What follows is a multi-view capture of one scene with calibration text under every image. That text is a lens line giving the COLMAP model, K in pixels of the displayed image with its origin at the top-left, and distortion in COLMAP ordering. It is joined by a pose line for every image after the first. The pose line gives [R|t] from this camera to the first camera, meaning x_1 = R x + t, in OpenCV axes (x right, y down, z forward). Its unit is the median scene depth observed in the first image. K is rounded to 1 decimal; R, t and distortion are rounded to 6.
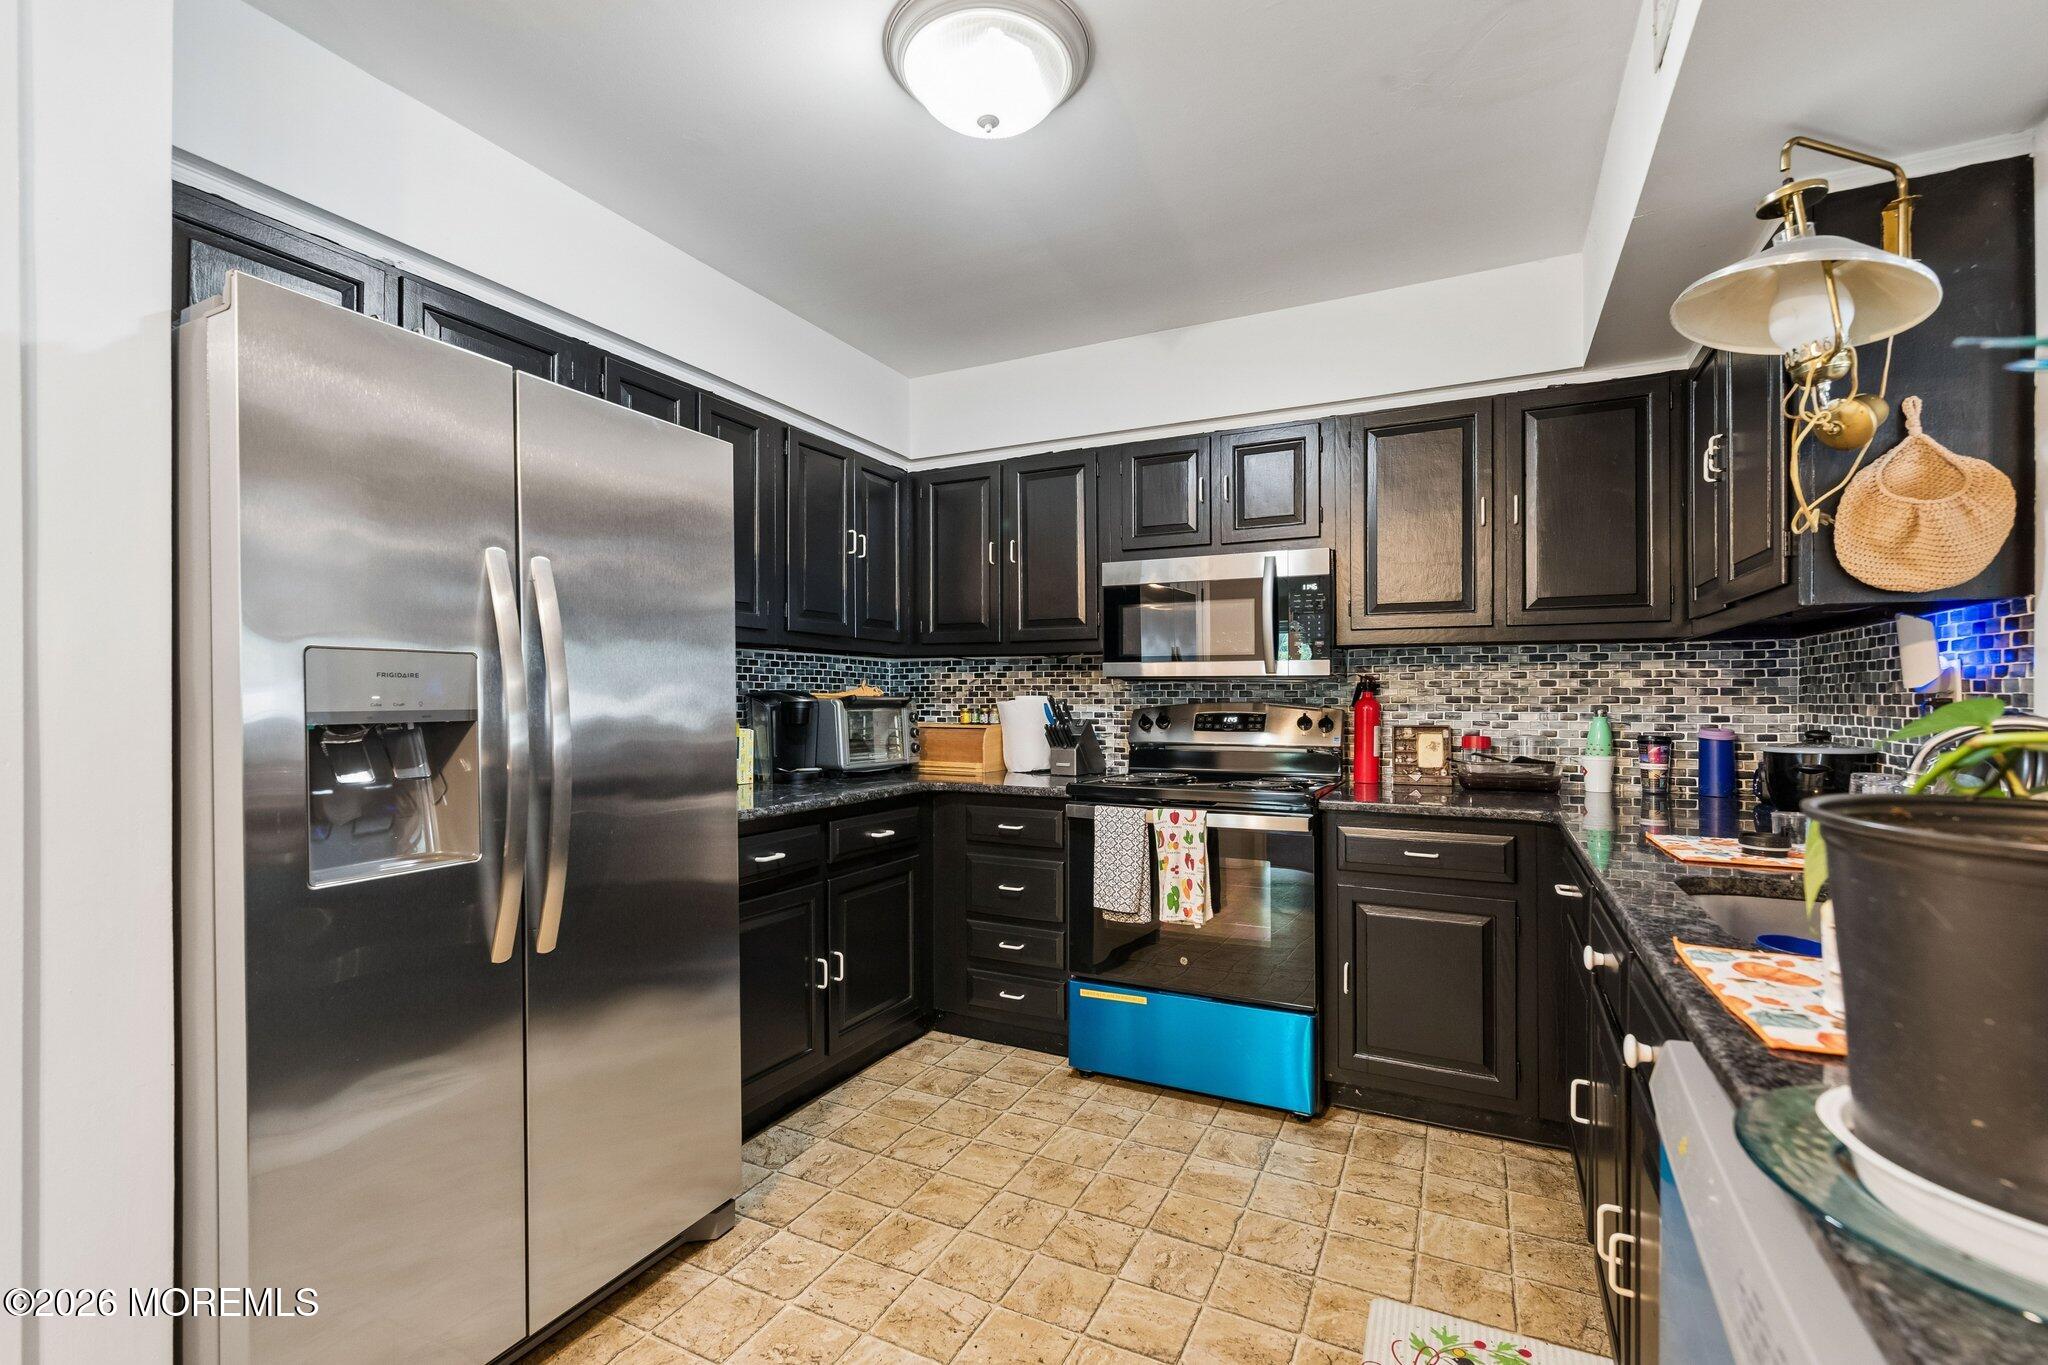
lens RADIAL K [[894.5, 0, 1017.1], [0, 894.5, 690.8], [0, 0, 1]] dist [0.001130, 0.000185]
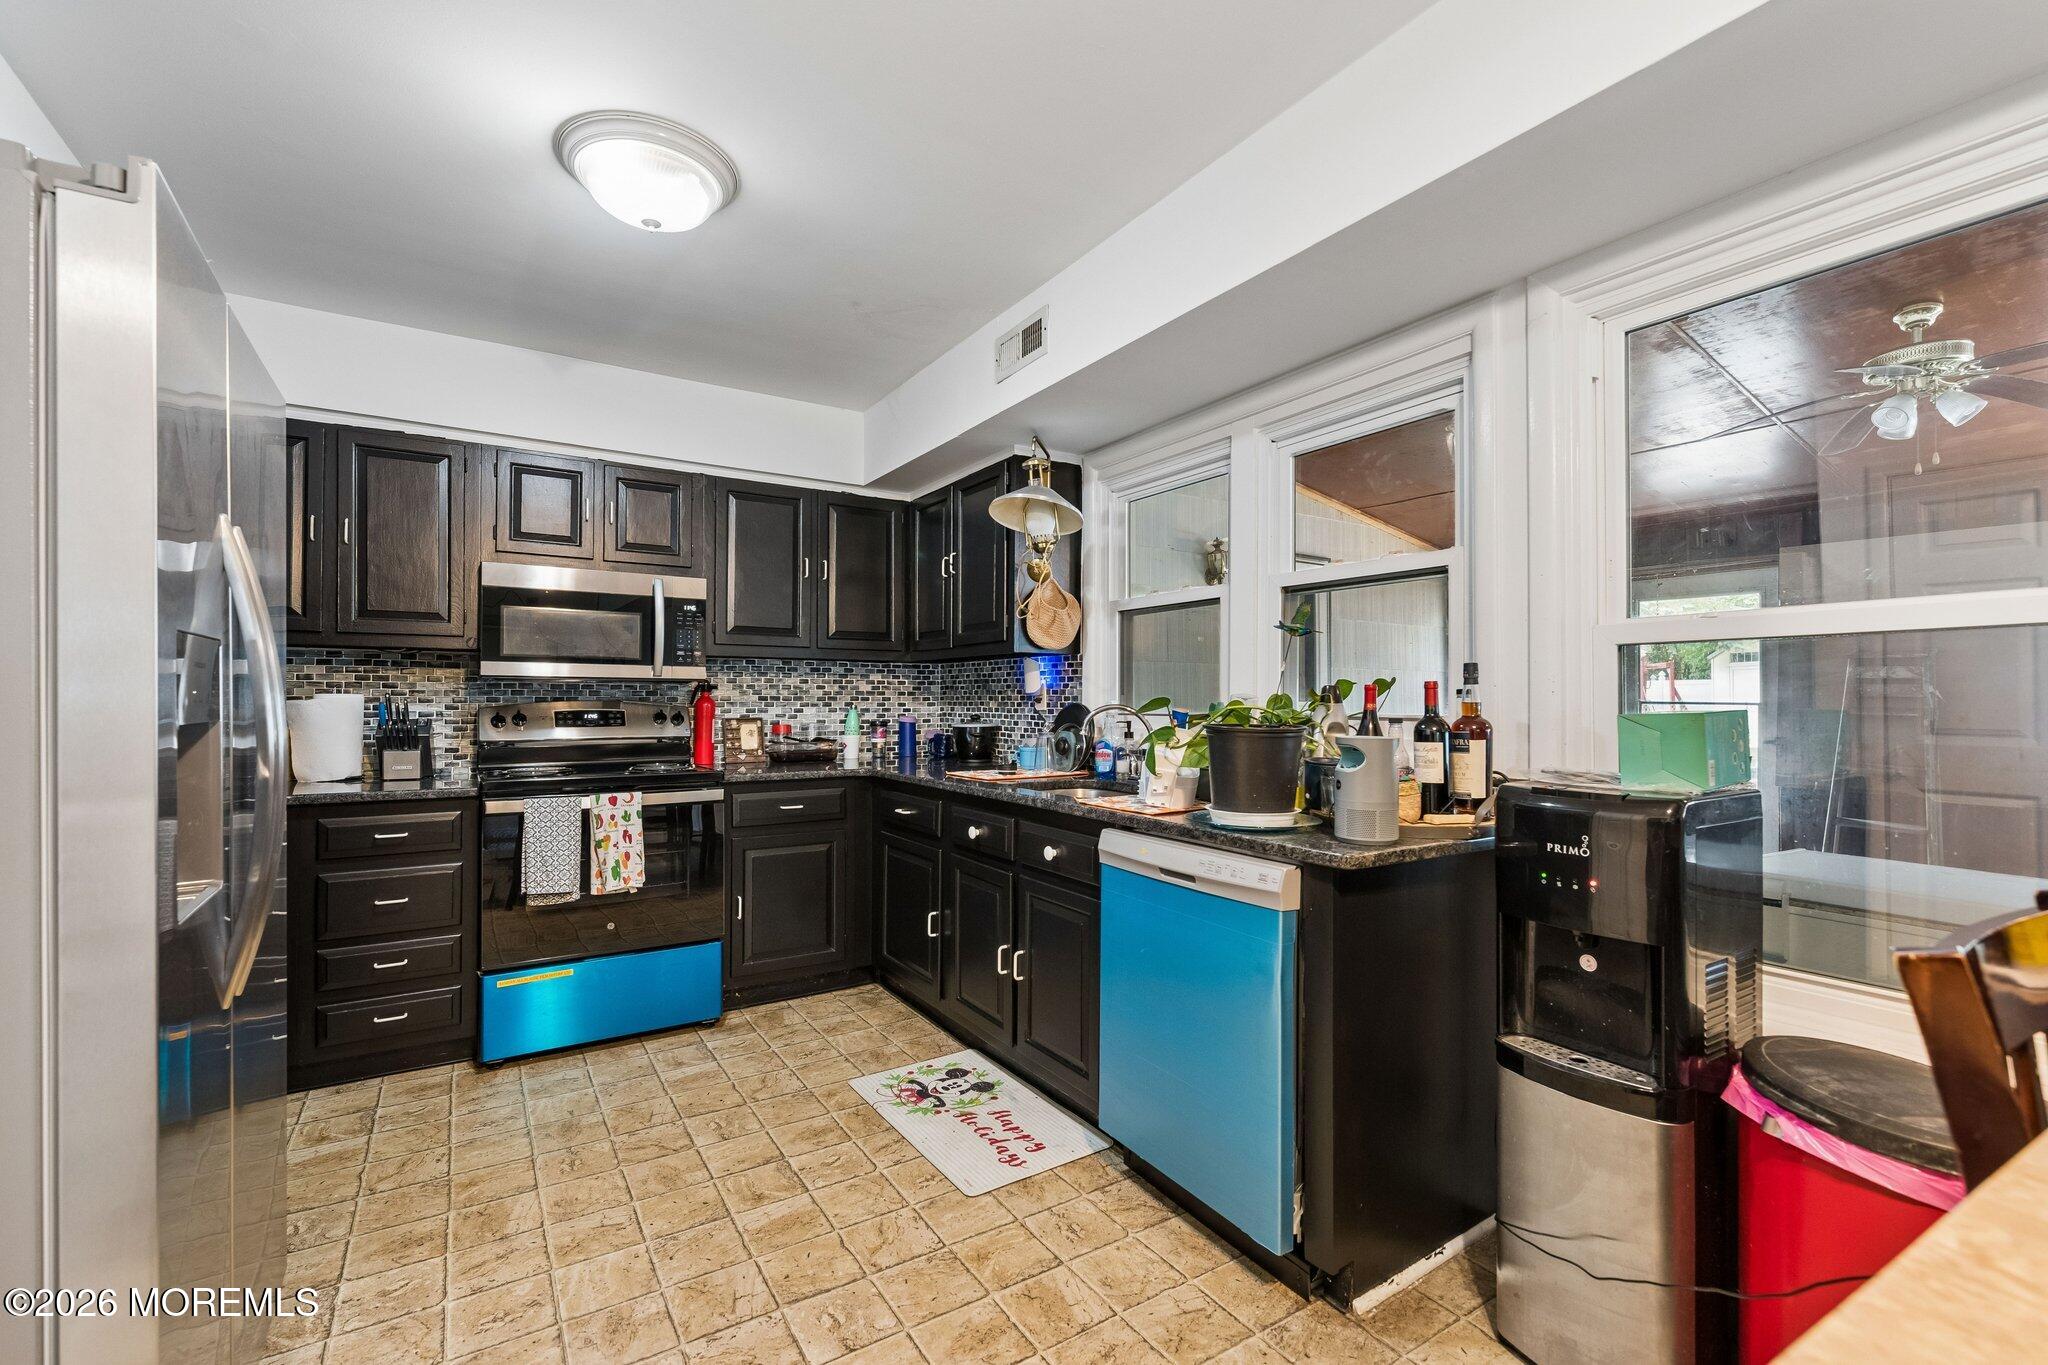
lens RADIAL K [[894.5, 0, 1026.3], [0, 894.5, 686.0], [0, 0, 1]] dist [0.001130, 0.000185]
pose [[0.511612, 0.012622, 0.859124, -0.530026], [-0.008639, 0.999917, -0.009546, 0.000631], [-0.859173, -0.002538, 0.511678, -0.043084]]
